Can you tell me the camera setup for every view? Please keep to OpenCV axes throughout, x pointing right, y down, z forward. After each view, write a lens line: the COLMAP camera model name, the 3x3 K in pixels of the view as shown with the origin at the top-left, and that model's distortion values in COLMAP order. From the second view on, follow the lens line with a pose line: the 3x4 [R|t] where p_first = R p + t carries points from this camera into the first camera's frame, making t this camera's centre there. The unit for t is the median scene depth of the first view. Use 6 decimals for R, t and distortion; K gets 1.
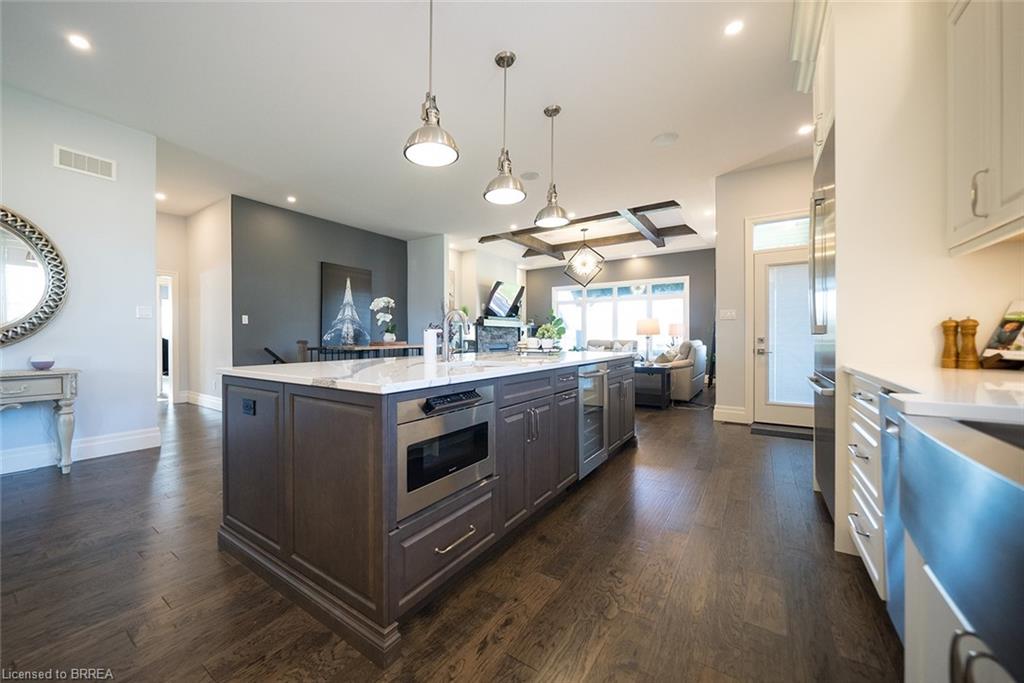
lens RADIAL K [[361.6, 0, 512.0], [0, 361.6, 341.5], [0, 0, 1]] dist [-0.000095, -0.000017]
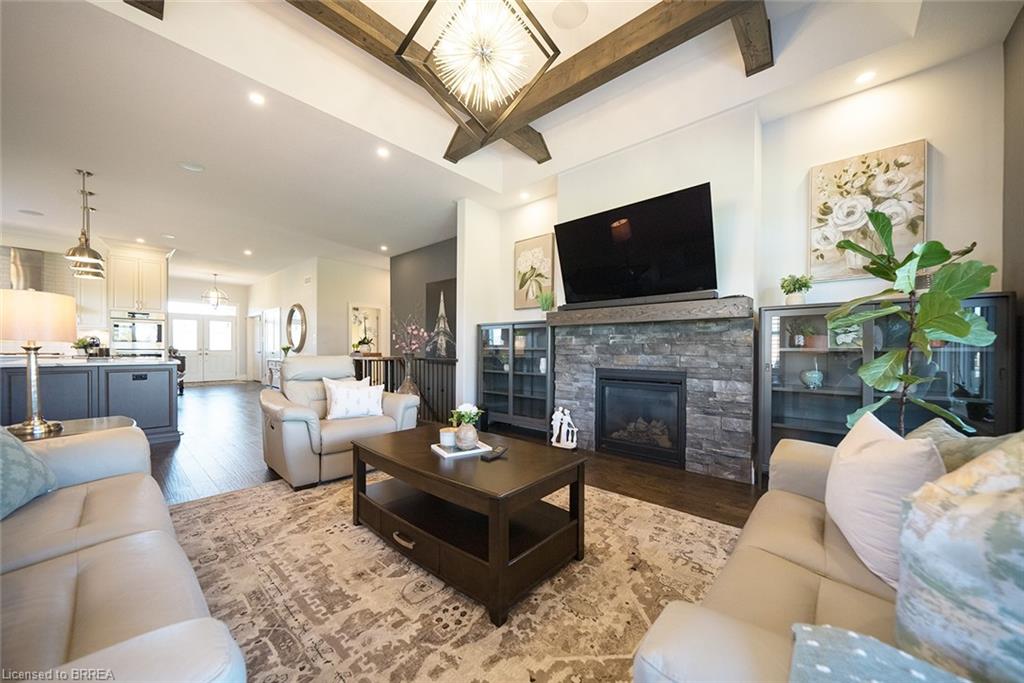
lens RADIAL K [[361.6, 0, 512.0], [0, 361.6, 341.5], [0, 0, 1]] dist [-0.000095, -0.000017]
pose [[-0.129902, -0.007745, -0.991497, 0.545939], [-0.002899, 0.999968, -0.007432, -0.026369], [0.991523, 0.001909, -0.129920, 1.339644]]
